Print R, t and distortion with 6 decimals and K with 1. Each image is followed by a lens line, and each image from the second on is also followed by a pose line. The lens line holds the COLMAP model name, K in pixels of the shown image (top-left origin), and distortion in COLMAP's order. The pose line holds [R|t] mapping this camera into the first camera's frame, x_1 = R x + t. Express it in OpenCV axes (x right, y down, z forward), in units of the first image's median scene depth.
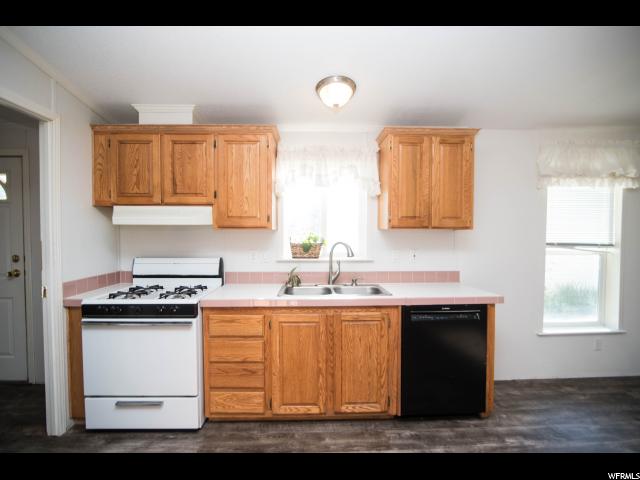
lens RADIAL K [[295.2, 0, 317.6], [0, 295.2, 243.1], [0, 0, 1]] dist [-0.018540, 0.000062]
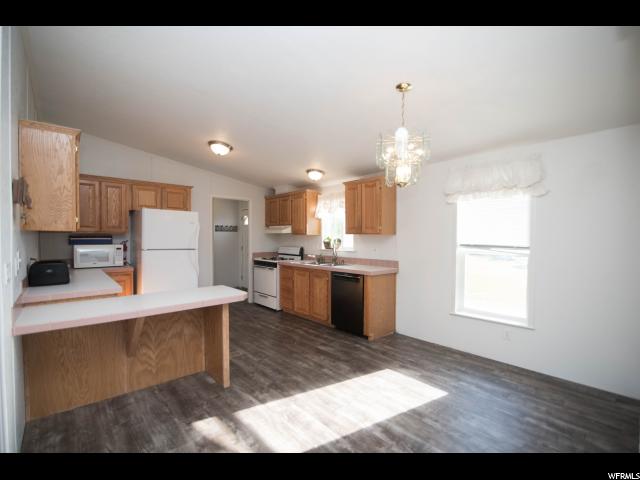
lens RADIAL K [[295.2, 0, 317.6], [0, 295.2, 243.1], [0, 0, 1]] dist [-0.018540, 0.000062]
pose [[0.641338, 0.019342, -0.767015, 1.619760], [-0.026621, 0.999641, 0.002948, 0.008076], [0.766797, 0.018528, 0.641623, -0.379600]]
